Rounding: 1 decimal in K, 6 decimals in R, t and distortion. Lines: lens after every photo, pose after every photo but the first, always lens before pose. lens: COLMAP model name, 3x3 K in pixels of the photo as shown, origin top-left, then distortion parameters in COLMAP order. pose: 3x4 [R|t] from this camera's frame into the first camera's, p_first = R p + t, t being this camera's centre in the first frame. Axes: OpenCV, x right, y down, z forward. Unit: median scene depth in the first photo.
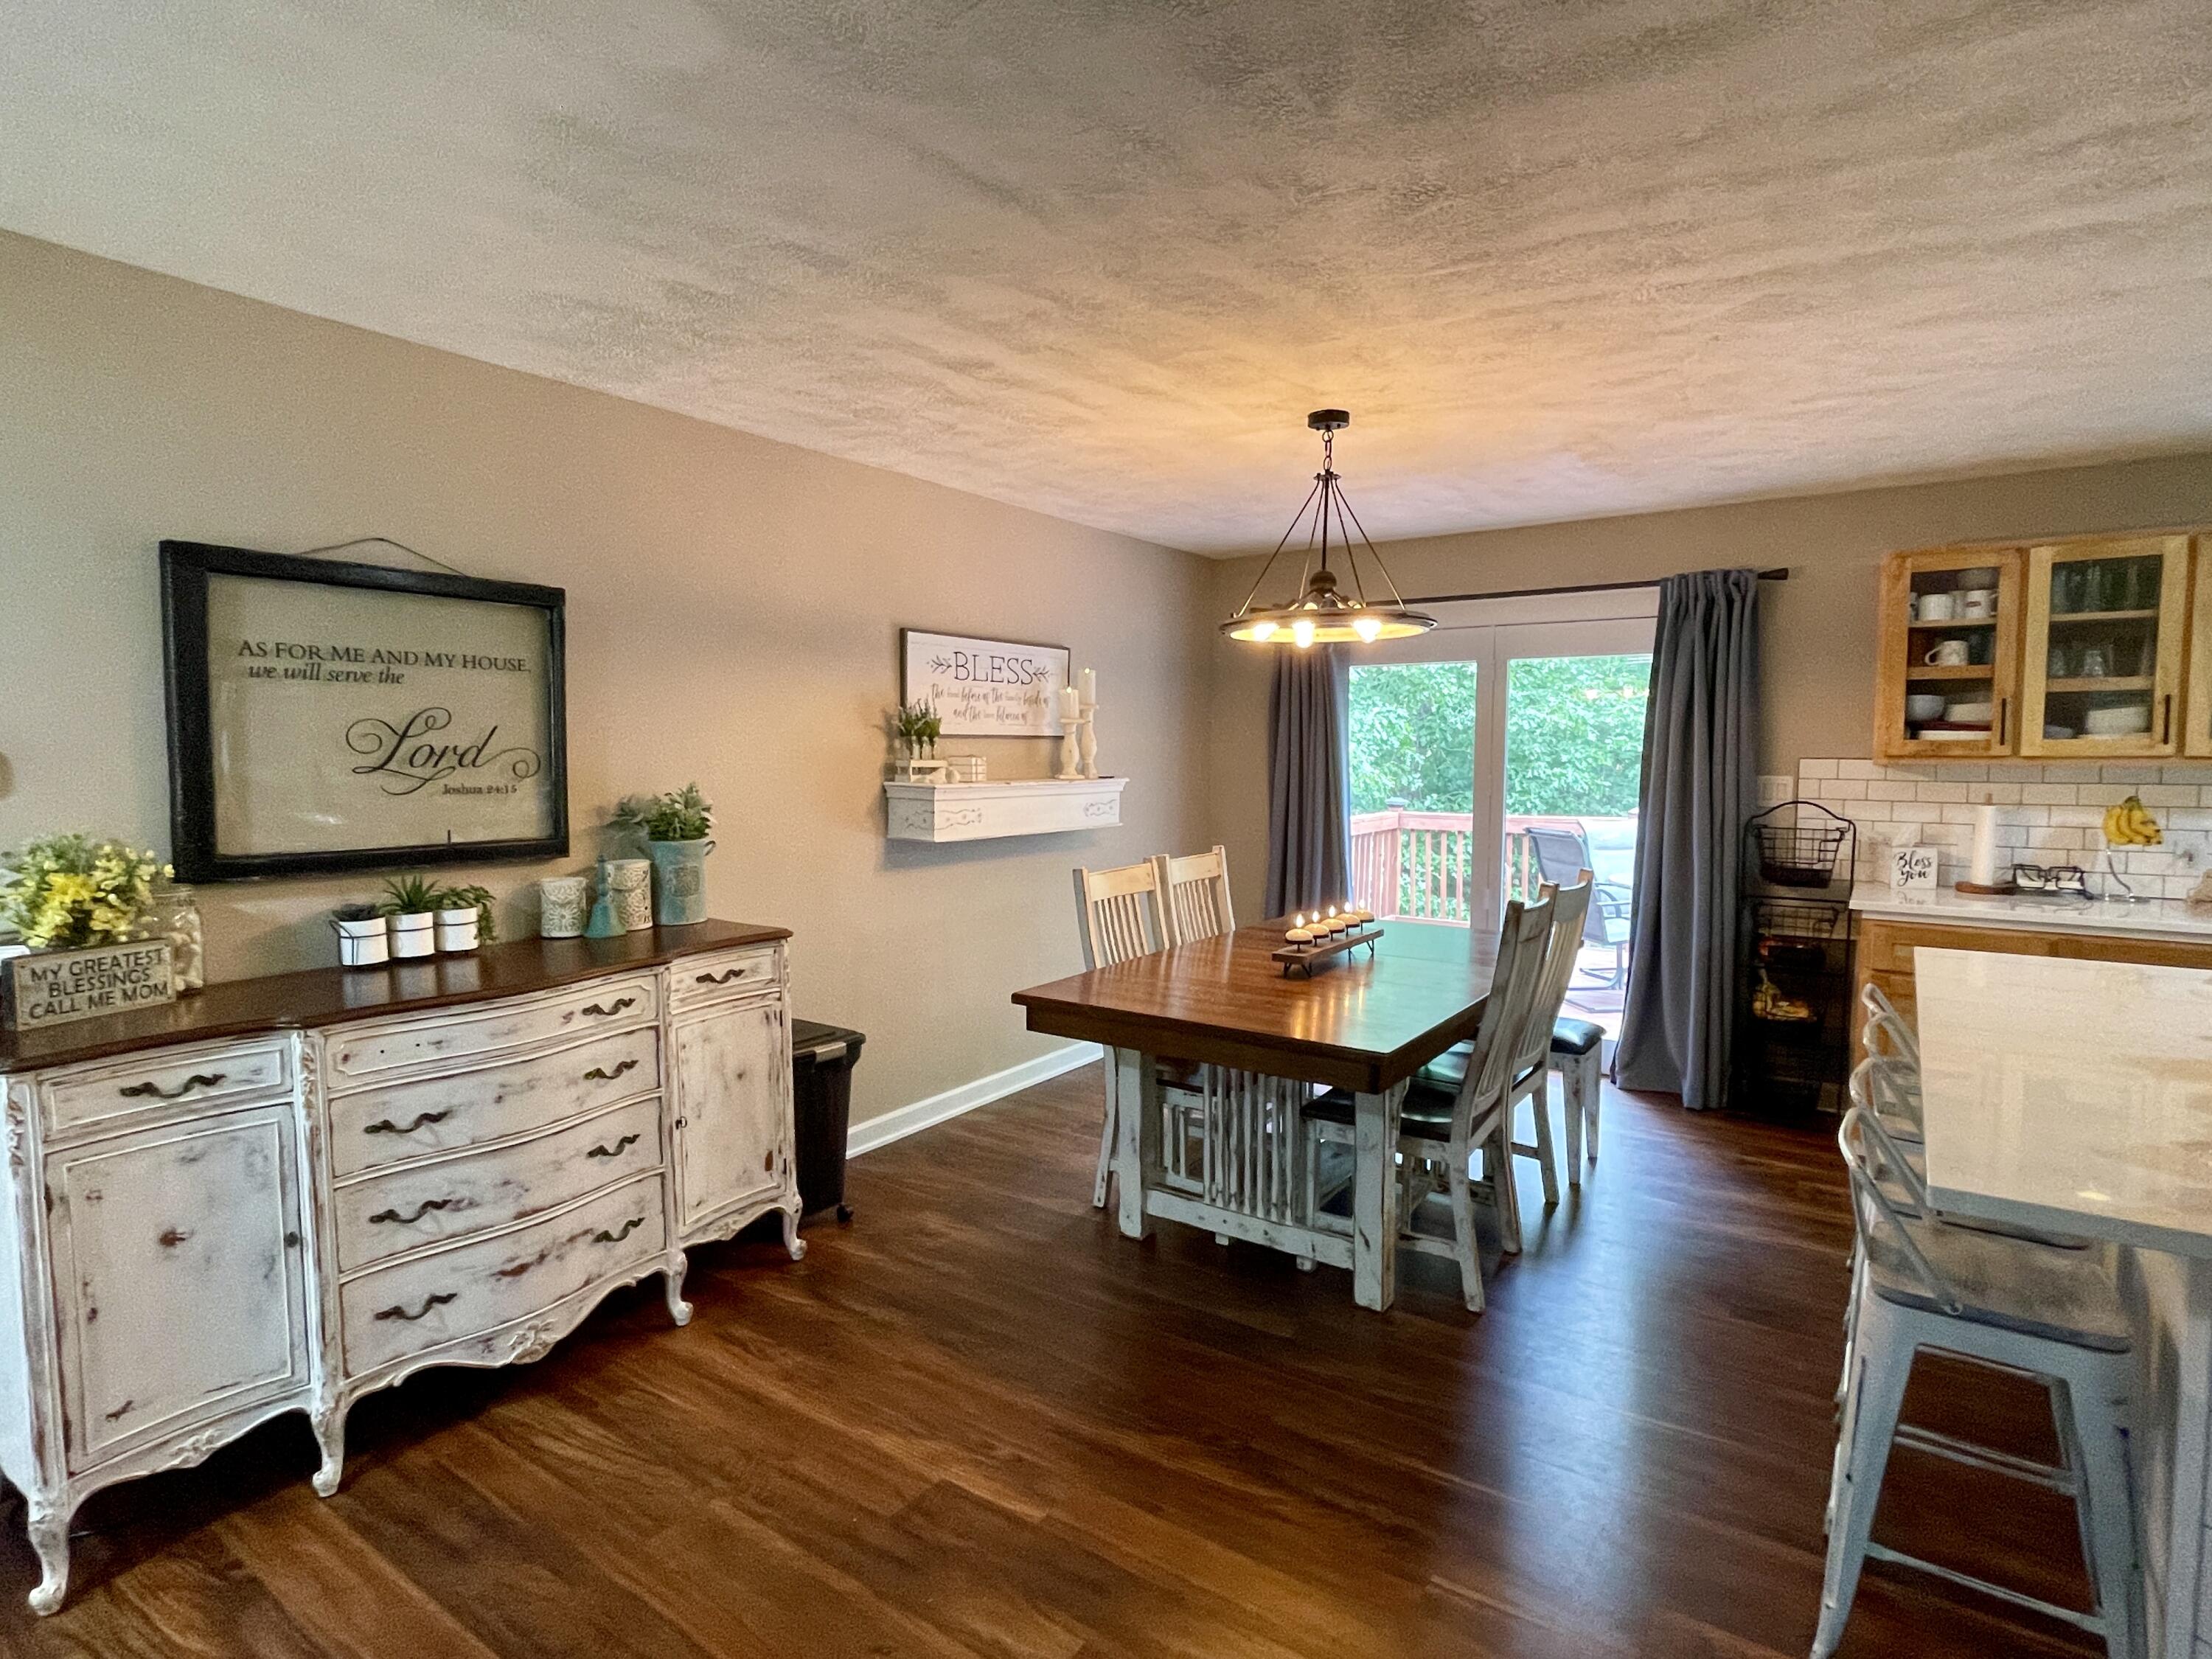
lens RADIAL K [[1165.0, 0, 1117.4], [0, 1165.0, 832.0], [0, 0, 1]] dist [0.000314, 0.000585]
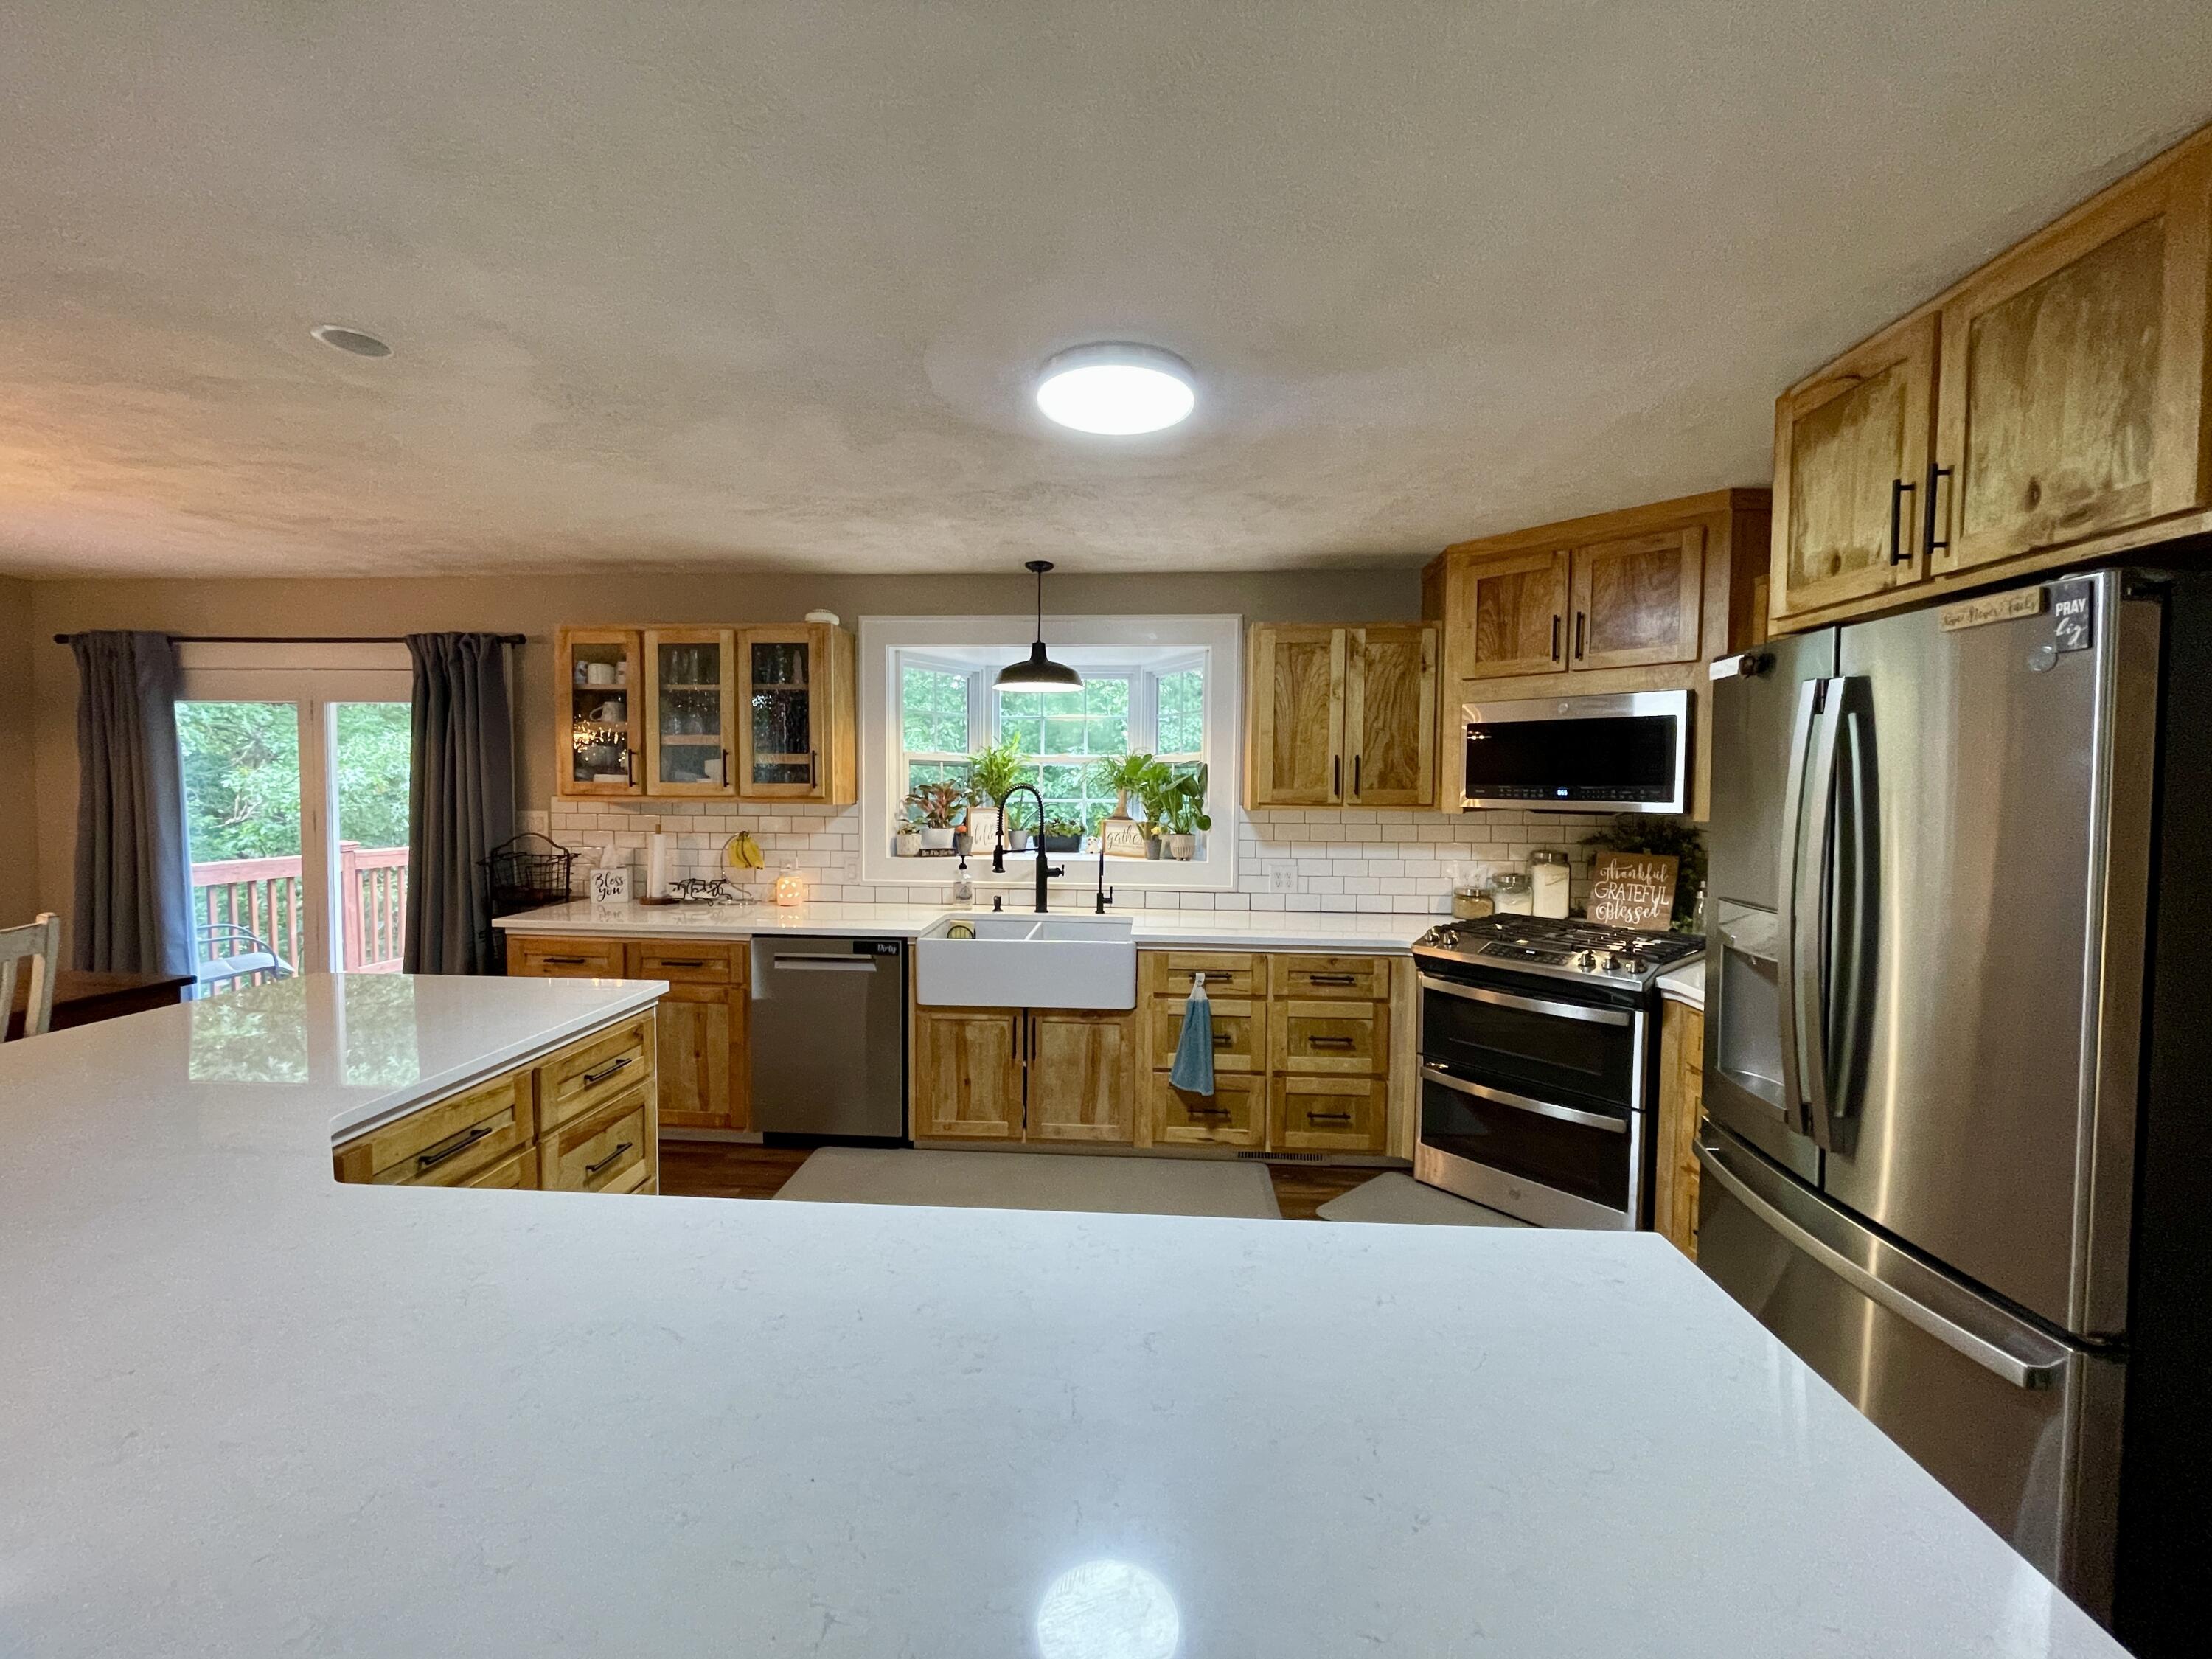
lens RADIAL K [[902.2, 0, 1096.3], [0, 902.2, 821.7], [0, 0, 1]] dist [0.001402, 0.000317]
pose [[0.860203, -0.017664, 0.509646, 0.785663], [0.031661, 0.999322, -0.018802, -0.003278], [-0.508968, 0.032310, 0.860179, -0.096385]]
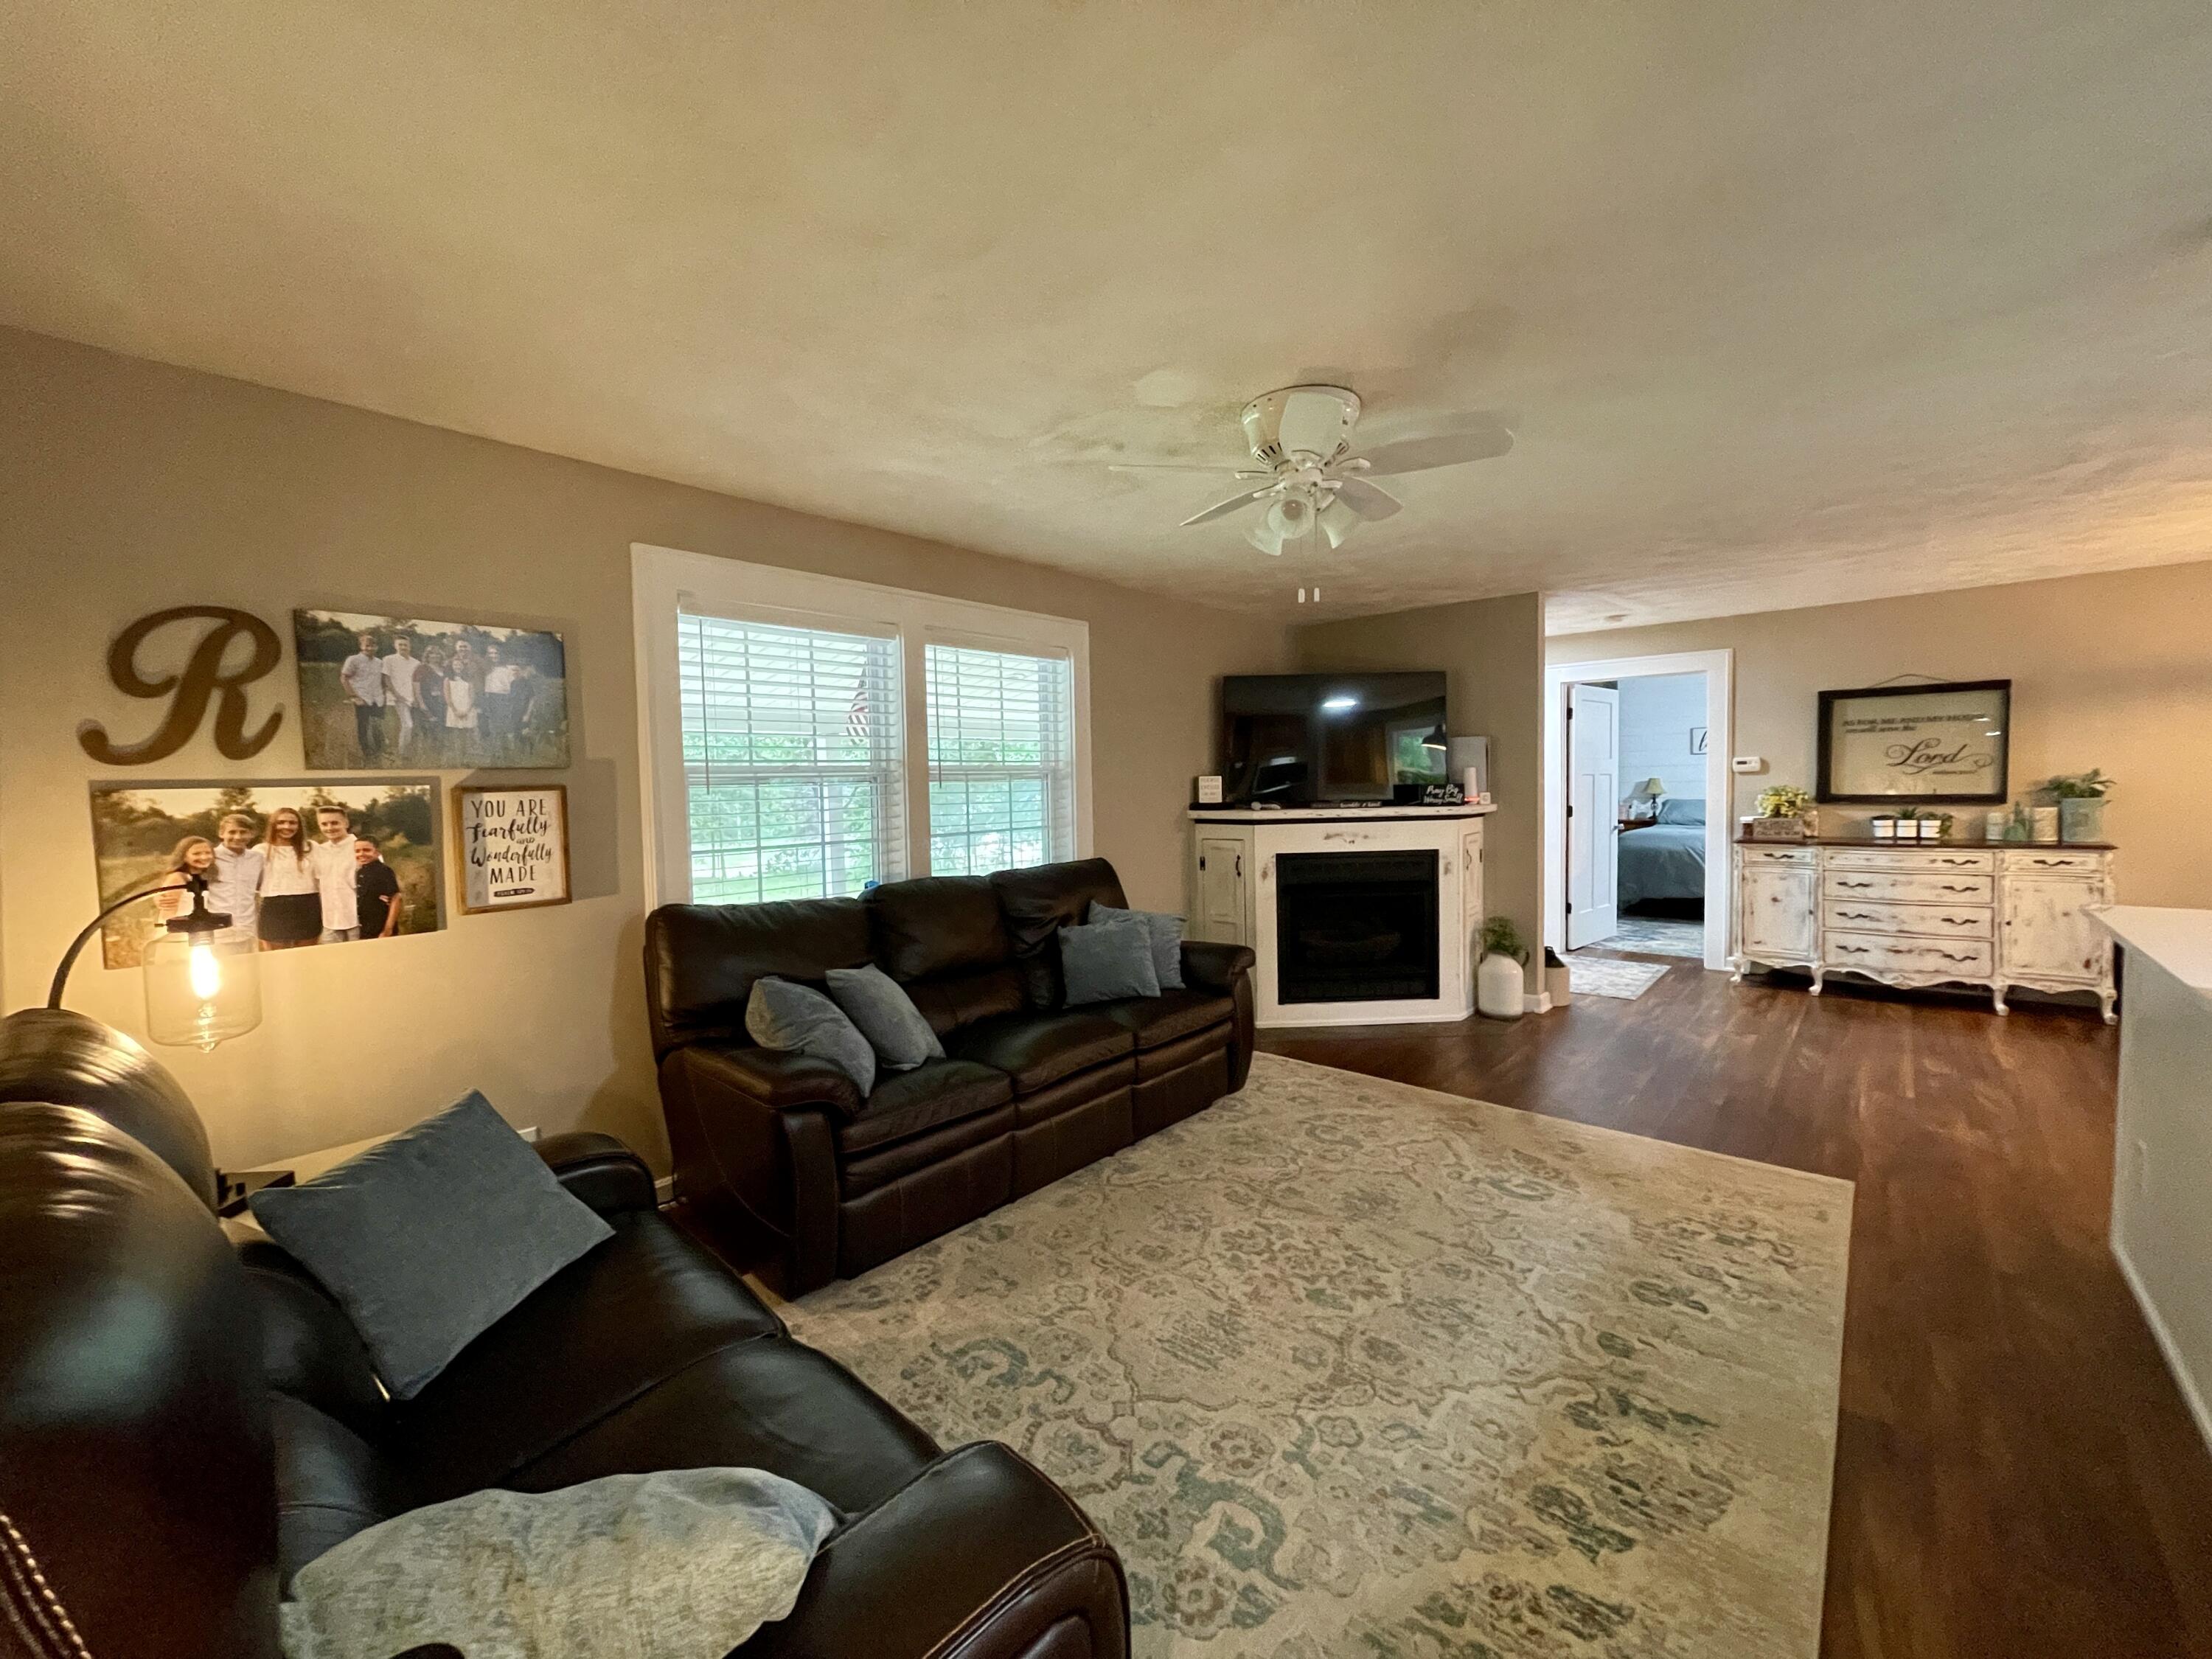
lens RADIAL K [[896.6, 0, 1089.5], [0, 896.6, 826.7], [0, 0, 1]] dist [0.000247, 0.000031]
pose [[-0.119163, 0.047520, -0.991737, 1.262440], [-0.048923, 0.997360, 0.053668, 0.053642], [0.991669, 0.054913, -0.116523, -0.442759]]
